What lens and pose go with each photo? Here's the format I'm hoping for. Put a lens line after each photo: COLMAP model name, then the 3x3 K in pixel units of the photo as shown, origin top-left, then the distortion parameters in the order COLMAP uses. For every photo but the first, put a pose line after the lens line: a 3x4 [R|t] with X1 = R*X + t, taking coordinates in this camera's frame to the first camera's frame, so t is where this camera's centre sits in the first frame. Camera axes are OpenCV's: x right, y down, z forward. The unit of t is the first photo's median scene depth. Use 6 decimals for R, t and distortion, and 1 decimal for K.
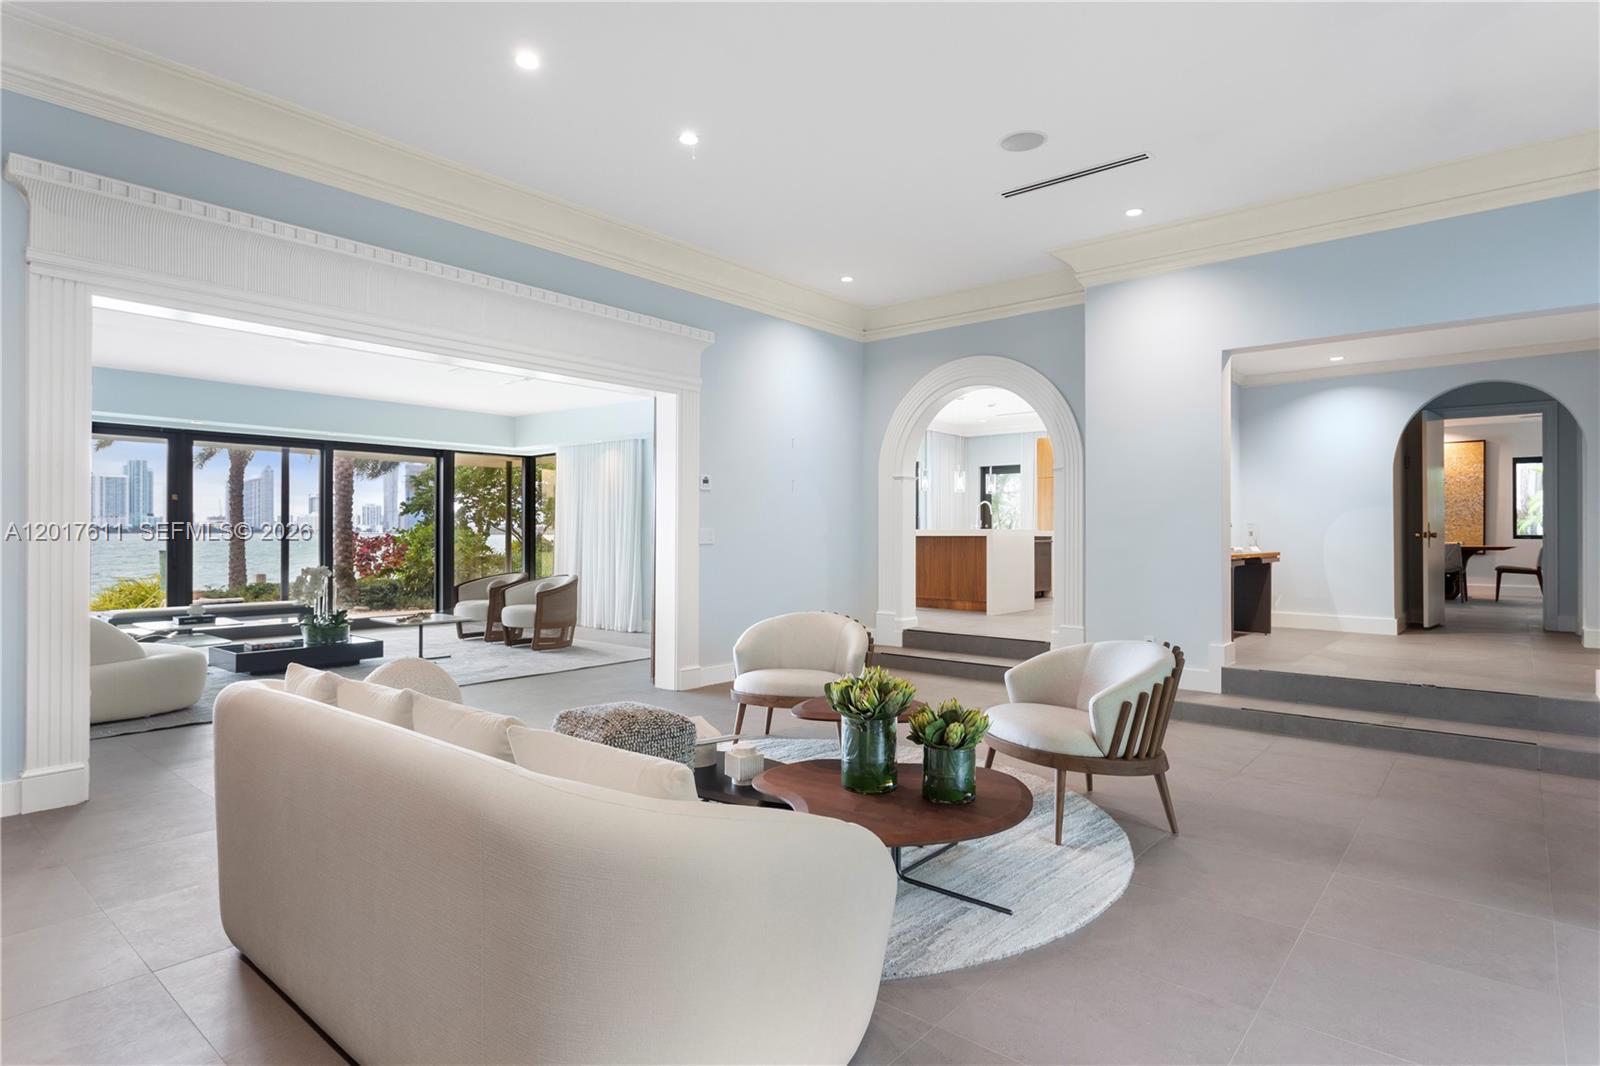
lens RADIAL K [[848.7, 0, 797.6], [0, 848.7, 526.7], [0, 0, 1]] dist [0.002998, 0.000789]
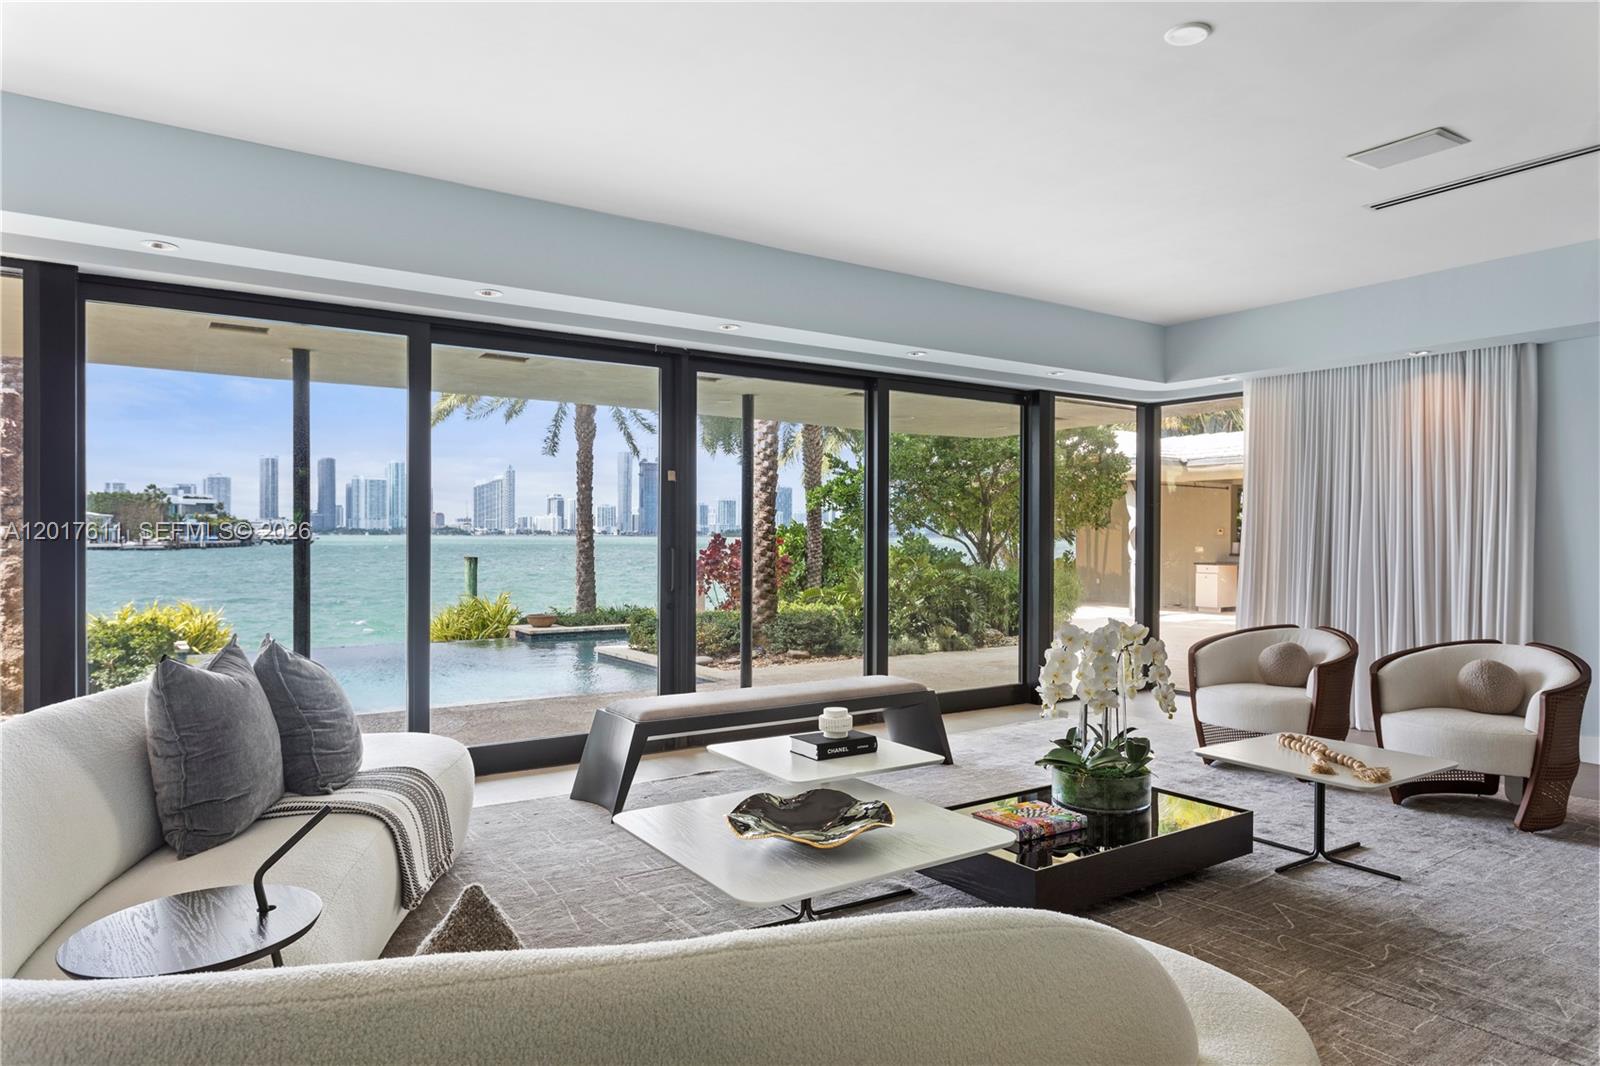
lens RADIAL K [[987.3, 0, 799.9], [0, 987.3, 546.1], [0, 0, 1]] dist [0.001114, 0.000570]
pose [[0.963890, 0.004867, -0.266258, -0.429132], [-0.000295, 0.999852, 0.017210, -0.000724], [0.266302, -0.016510, 0.963748, 0.366818]]
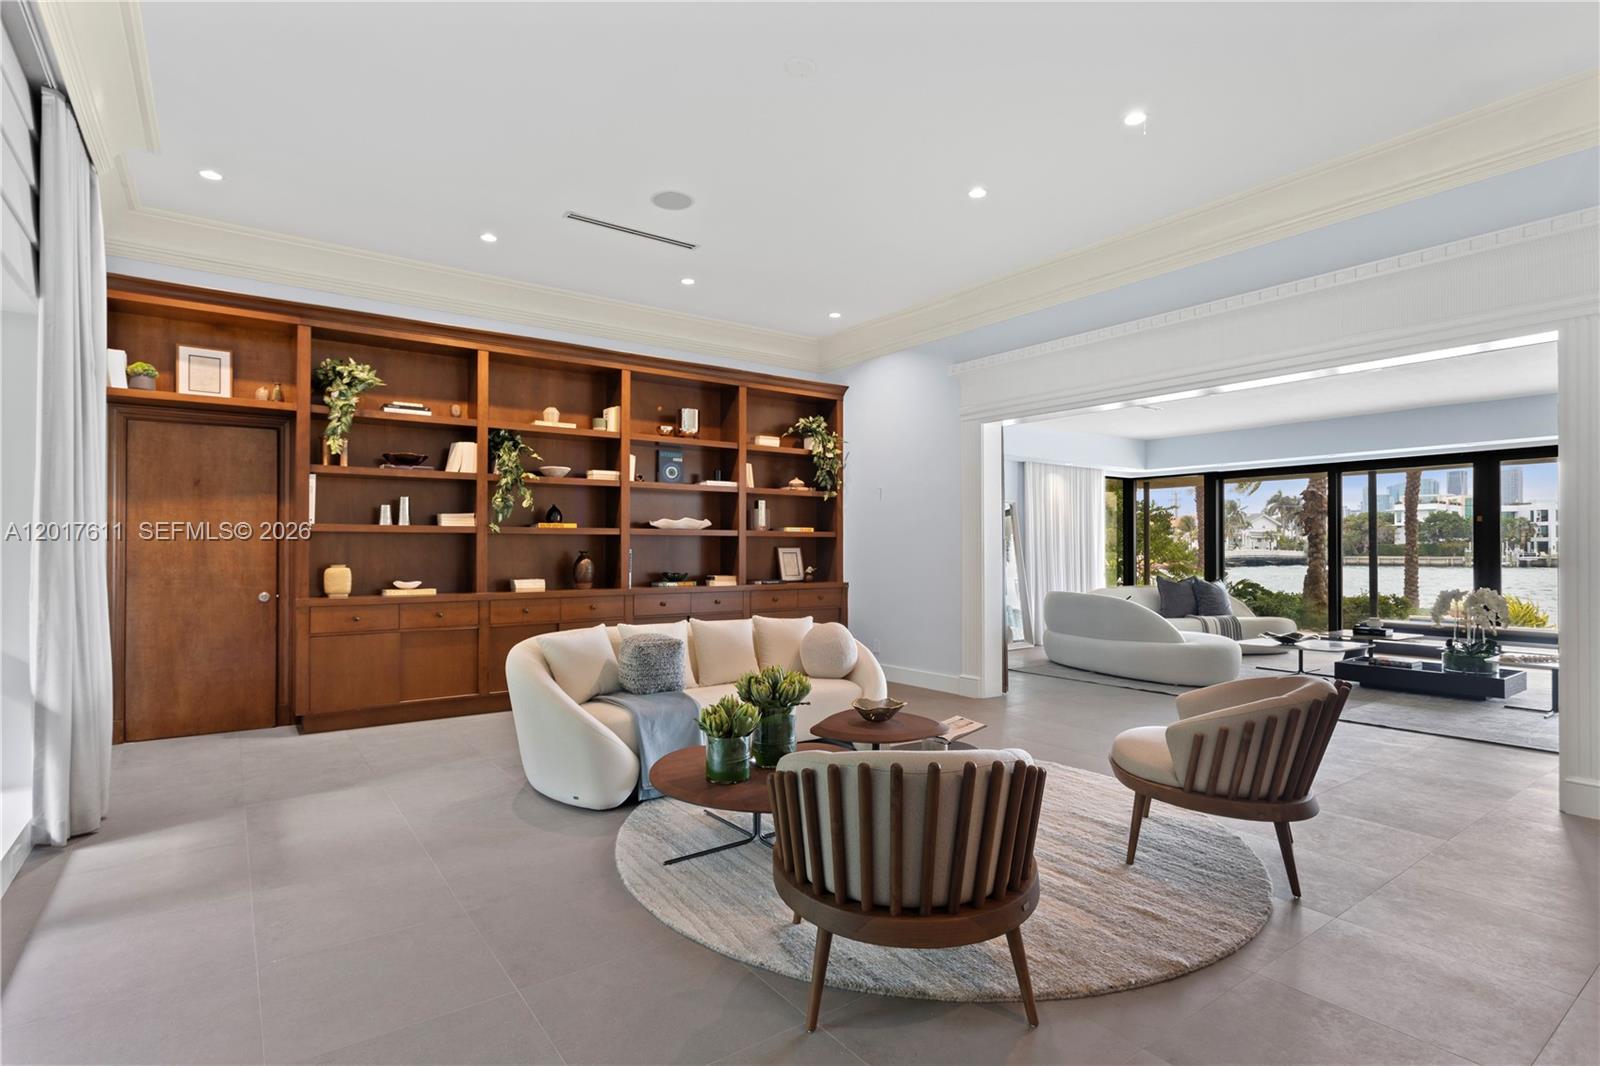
lens RADIAL K [[793.1, 0, 800.0], [0, 793.1, 533.0], [0, 0, 1]] dist [-0.012418, 0.000366]
pose [[-0.231703, -0.021821, -0.972542, 0.336139], [0.003627, 0.999722, -0.023295, 0.001677], [0.972780, -0.008925, -0.231559, 0.370663]]
